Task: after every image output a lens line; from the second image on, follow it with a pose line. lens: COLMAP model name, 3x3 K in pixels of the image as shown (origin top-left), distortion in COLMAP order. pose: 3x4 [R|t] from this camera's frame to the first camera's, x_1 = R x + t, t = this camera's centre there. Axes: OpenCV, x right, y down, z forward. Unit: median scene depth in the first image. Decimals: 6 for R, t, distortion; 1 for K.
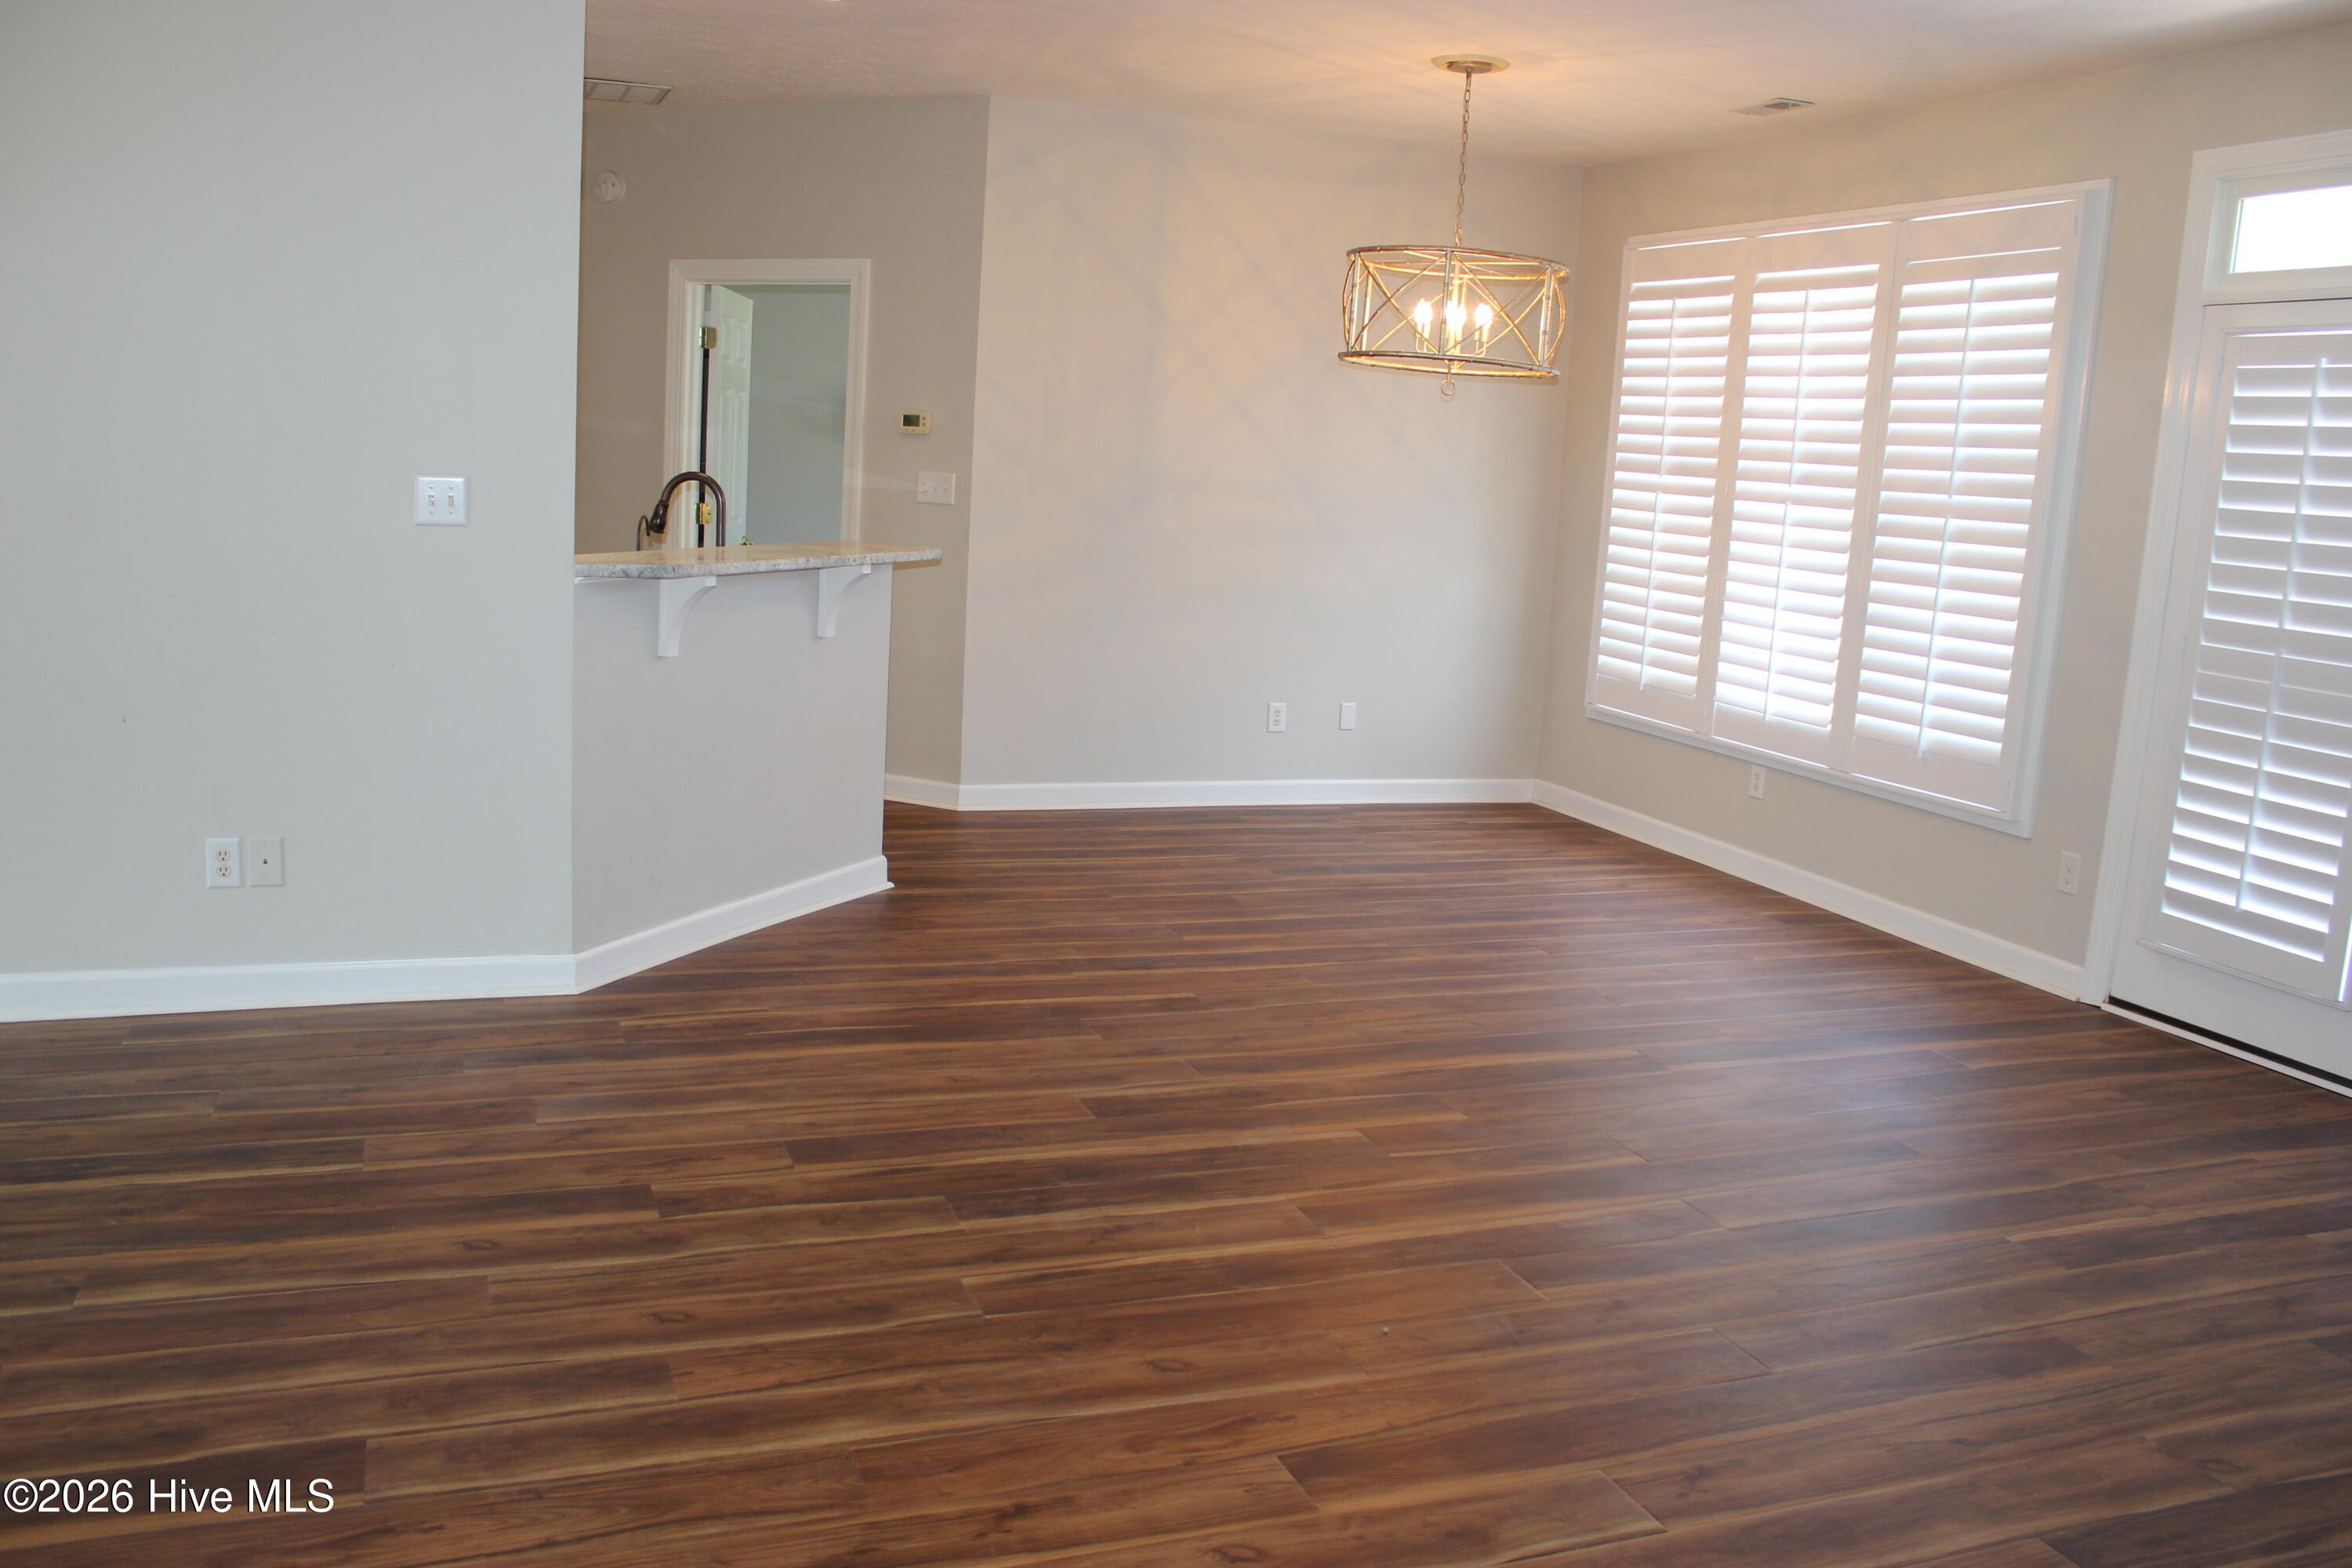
lens RADIAL K [[1959.3, 0, 1176.0], [0, 1959.3, 784.0], [0, 0, 1]] dist [-0.170496, 0.177989]
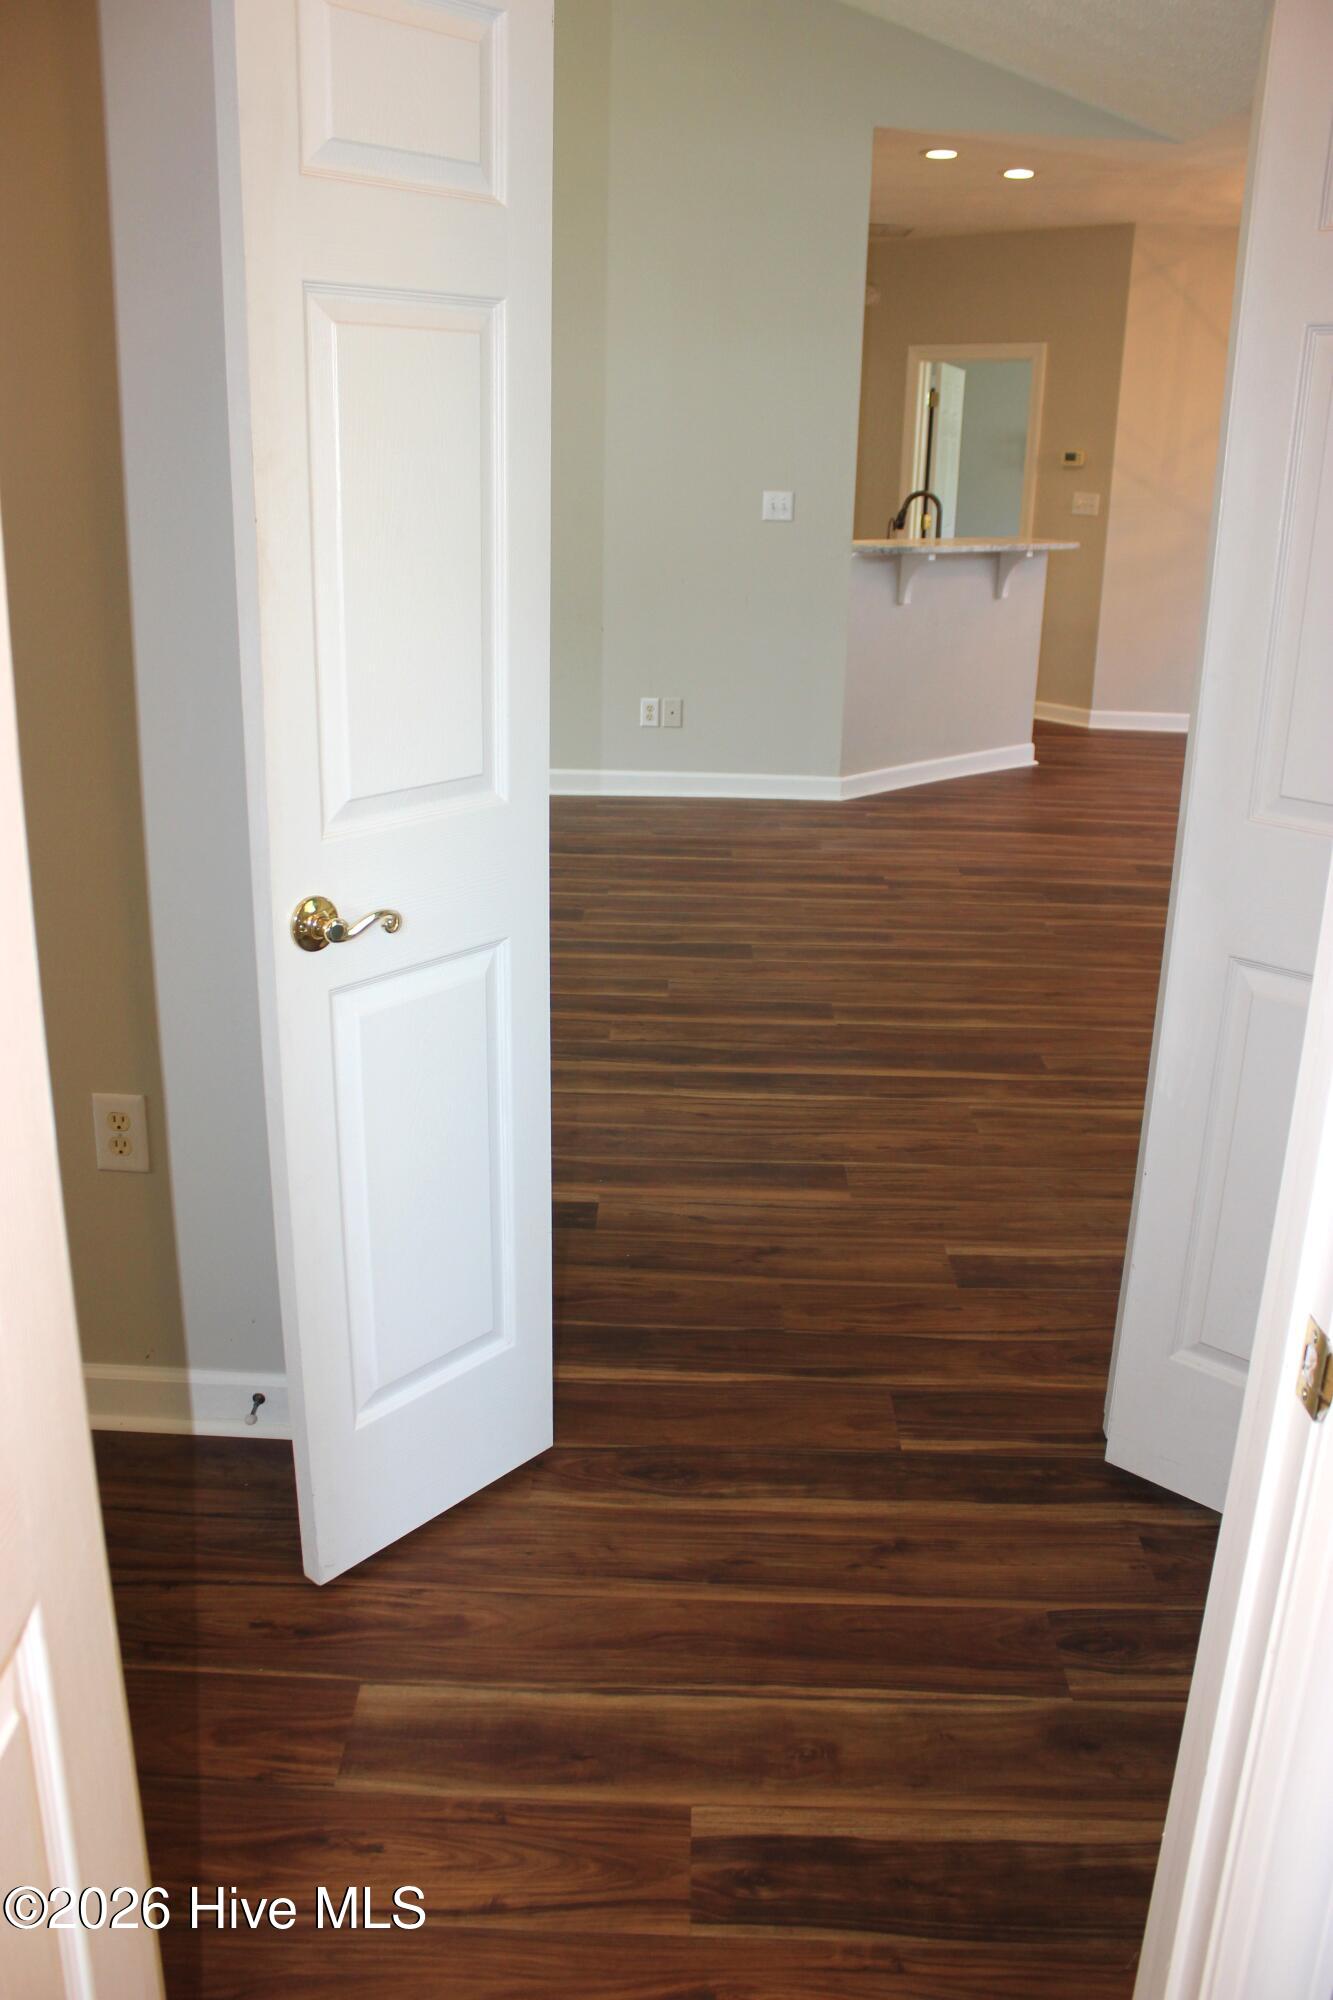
lens RADIAL K [[1708.6, 0, 666.5], [0, 1708.6, 1000.0], [0, 0, 1]] dist [-0.064618, 0.014921]
pose [[0.927882, 0.089684, -0.361928, 0.109474], [-0.039999, 0.988984, 0.142518, 0.079641], [0.370722, -0.117763, 0.921247, -0.481126]]
